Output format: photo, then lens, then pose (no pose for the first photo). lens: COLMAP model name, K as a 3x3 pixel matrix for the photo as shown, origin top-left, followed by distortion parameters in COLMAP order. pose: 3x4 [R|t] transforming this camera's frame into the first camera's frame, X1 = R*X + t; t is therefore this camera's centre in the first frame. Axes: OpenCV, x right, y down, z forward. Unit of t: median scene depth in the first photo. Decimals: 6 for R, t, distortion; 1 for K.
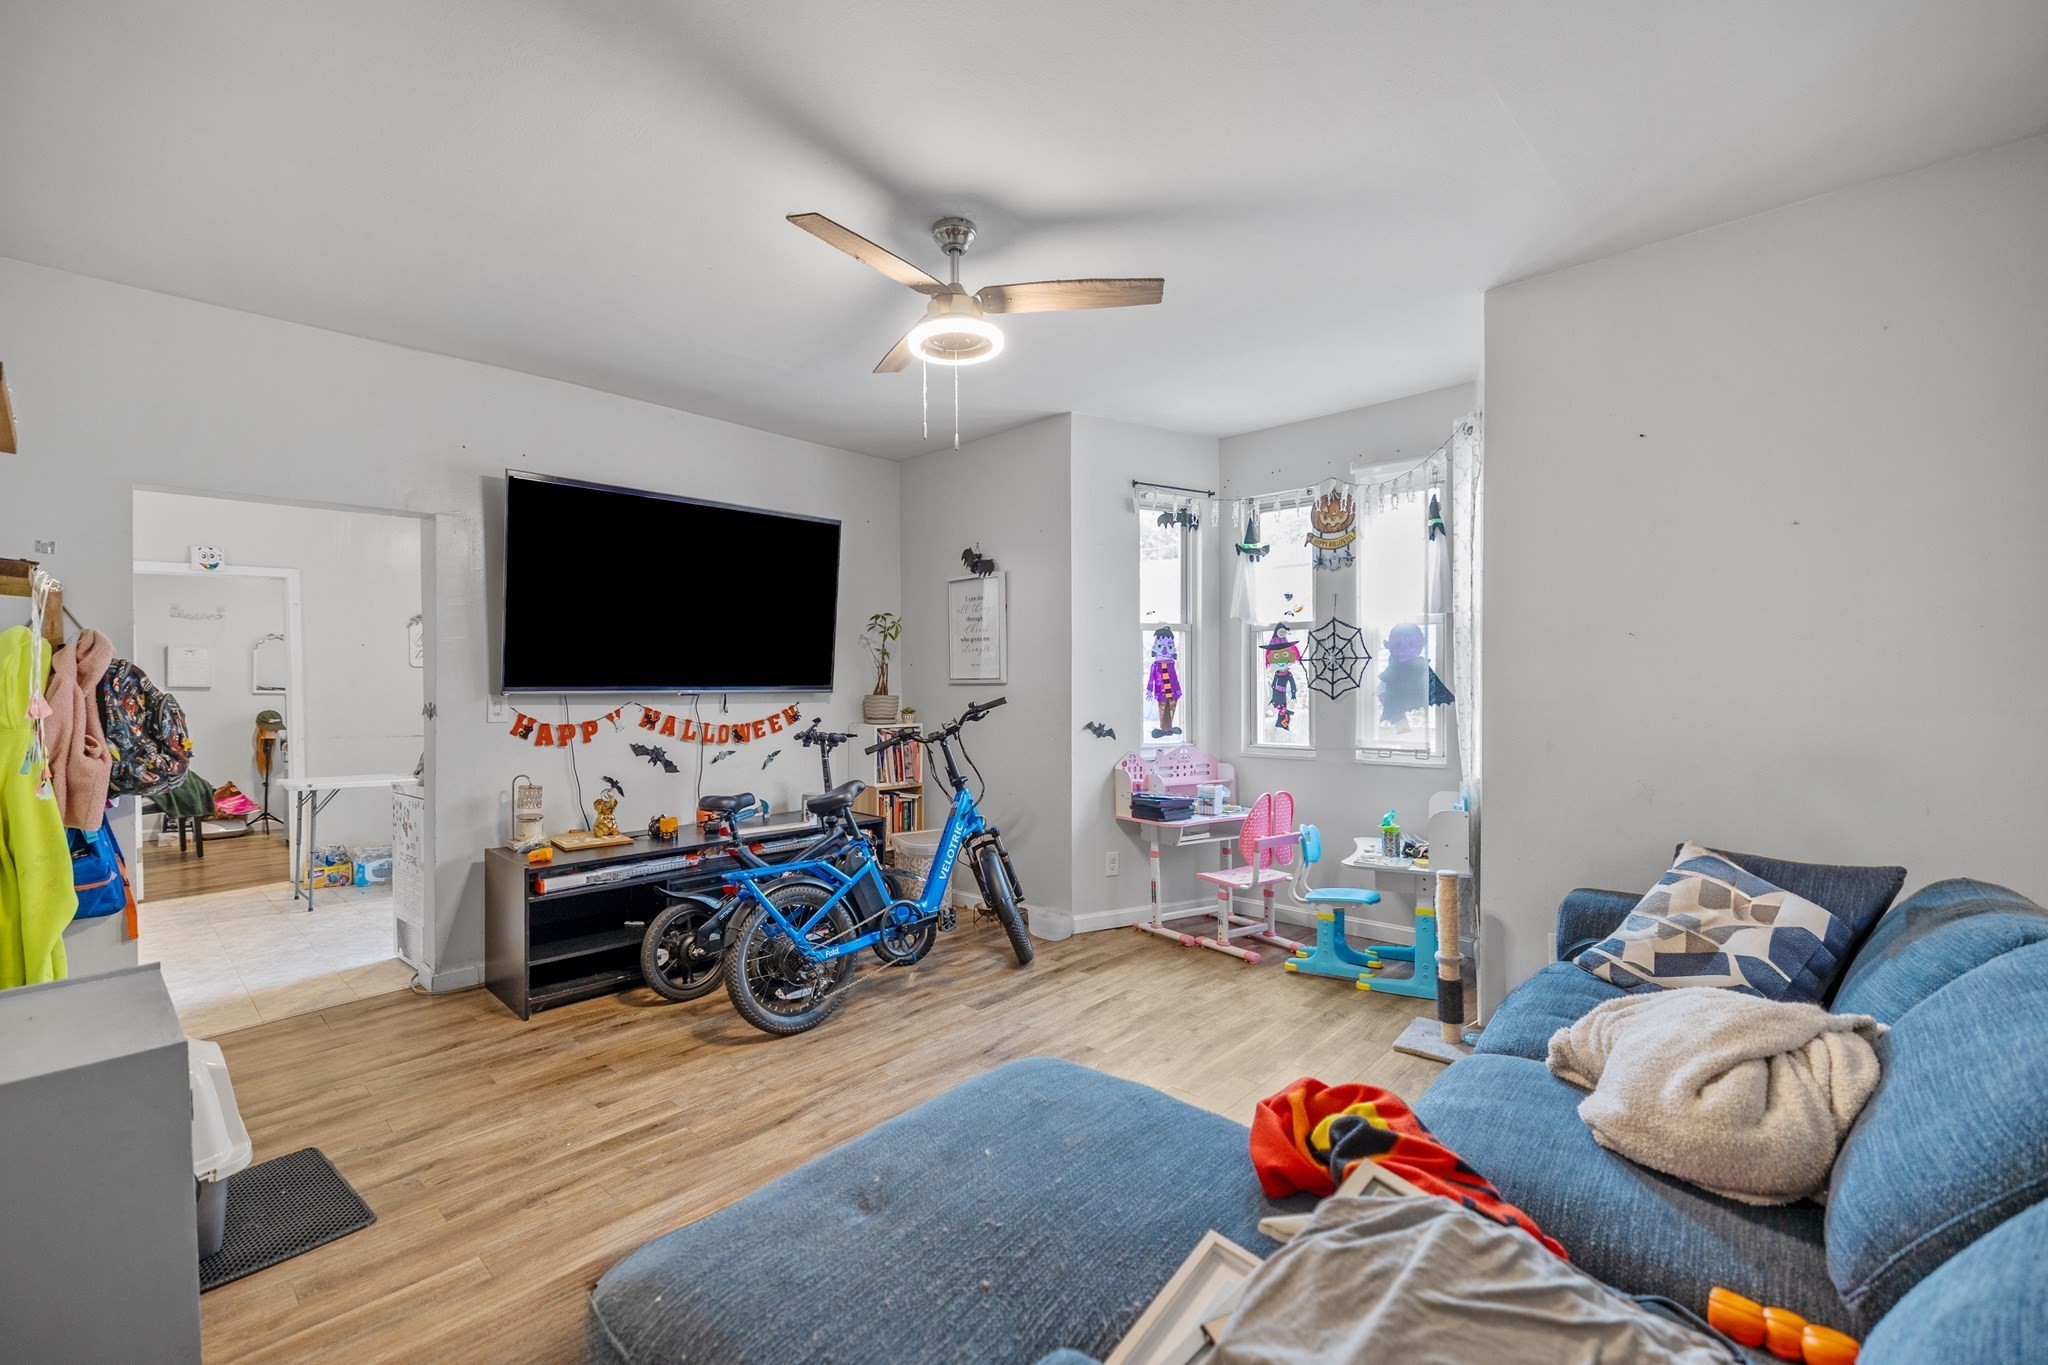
lens RADIAL K [[865.2, 0, 1024.0], [0, 865.2, 682.5], [0, 0, 1]] dist [-0.000320, -0.000012]
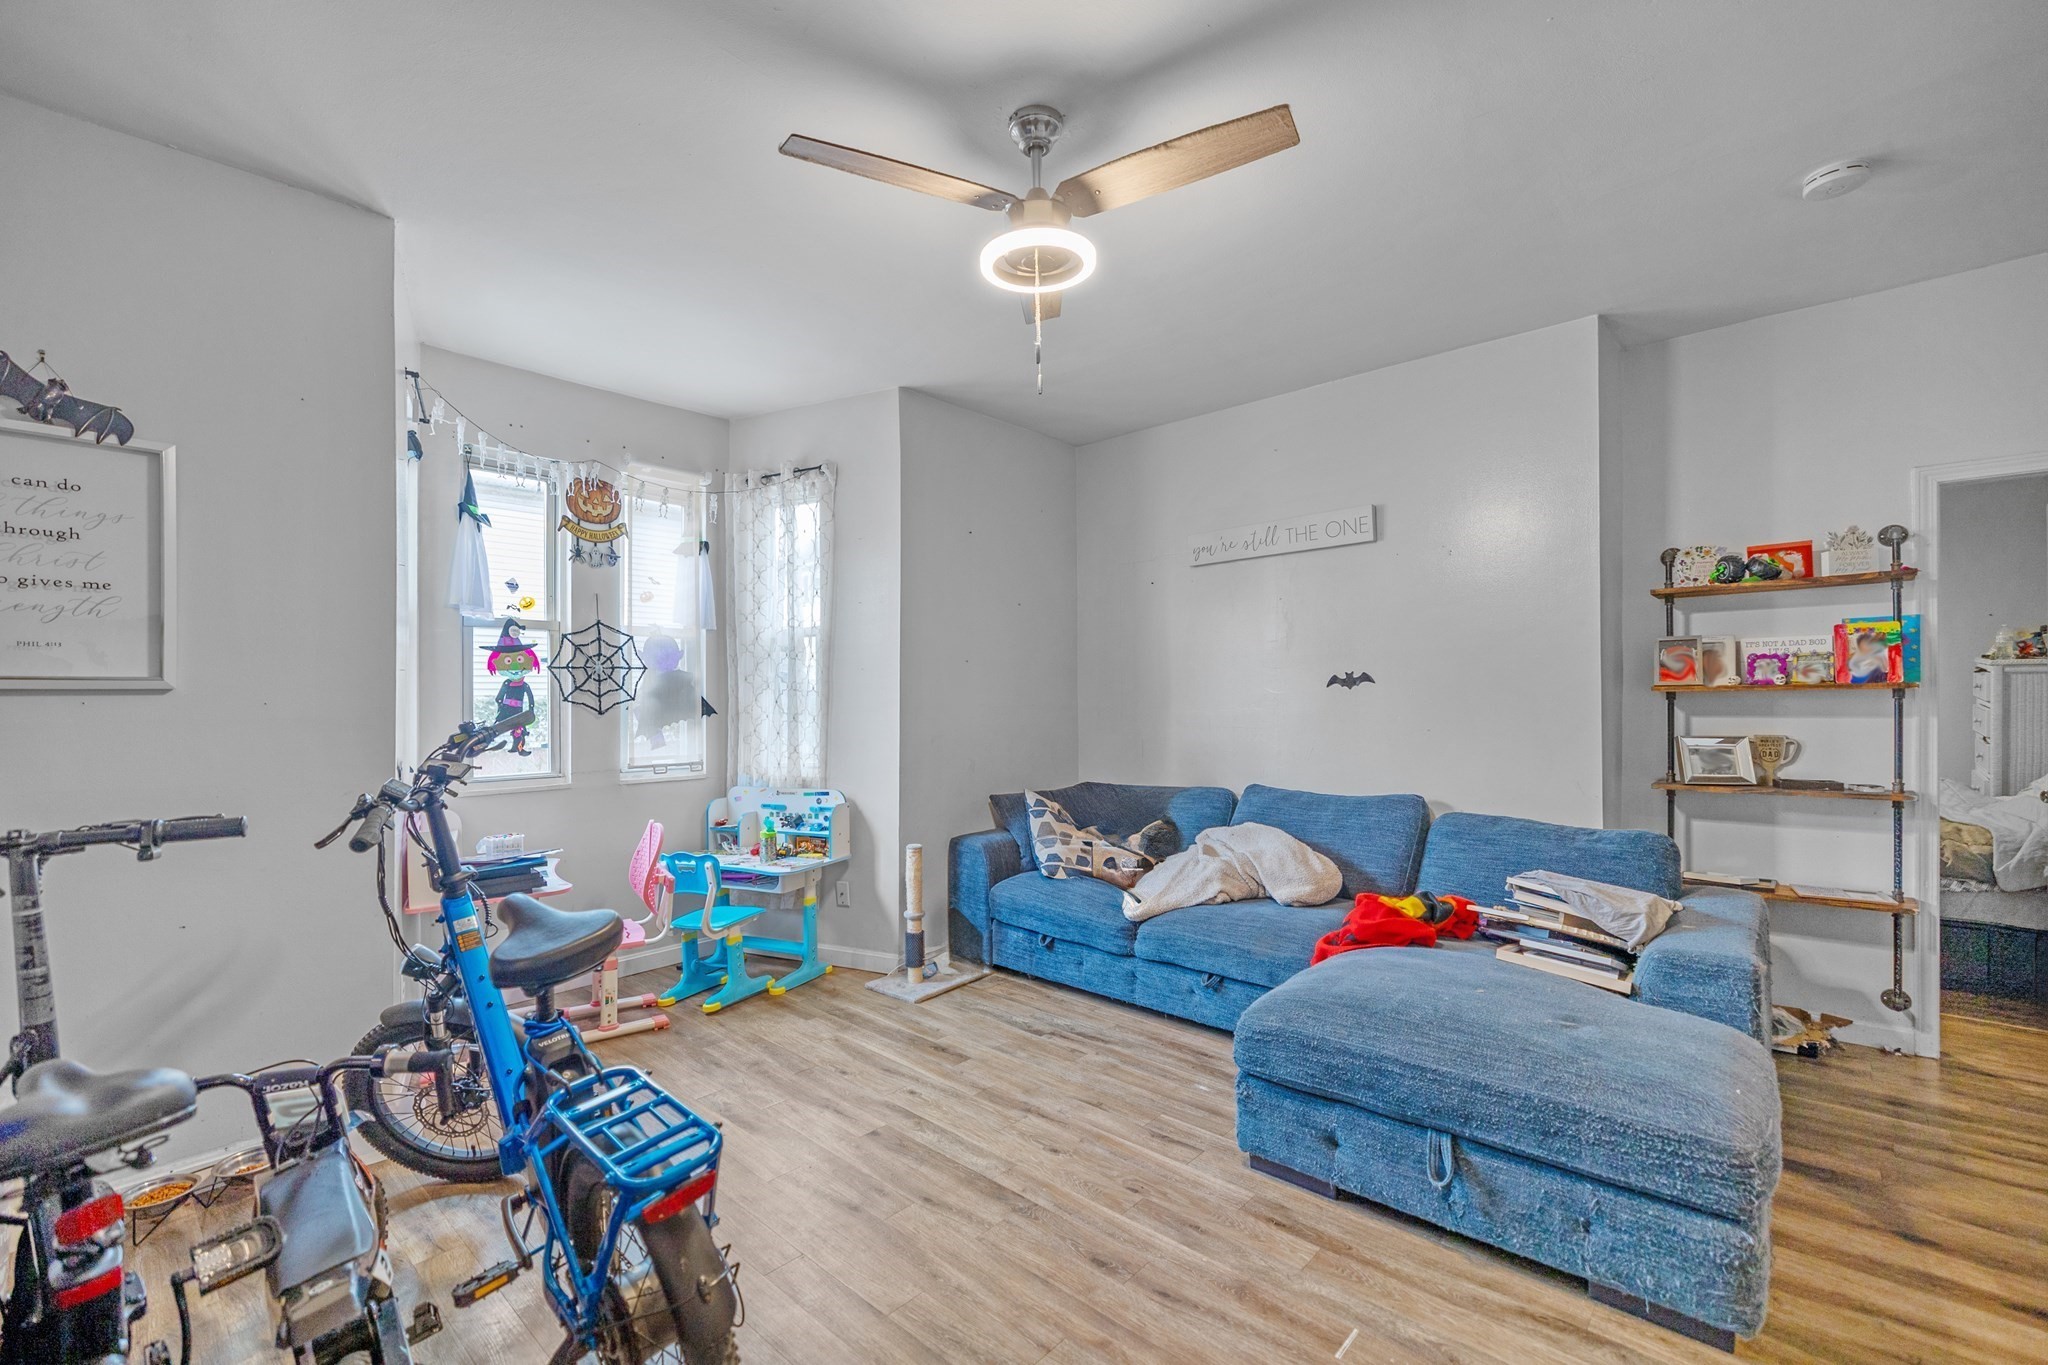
lens RADIAL K [[865.2, 0, 1024.0], [0, 865.2, 682.5], [0, 0, 1]] dist [-0.000320, -0.000012]
pose [[0.012262, 0.020492, 0.999715, -0.507142], [0.005496, 0.999774, -0.020560, 0.007631], [-0.999910, 0.005747, 0.012146, 0.559351]]
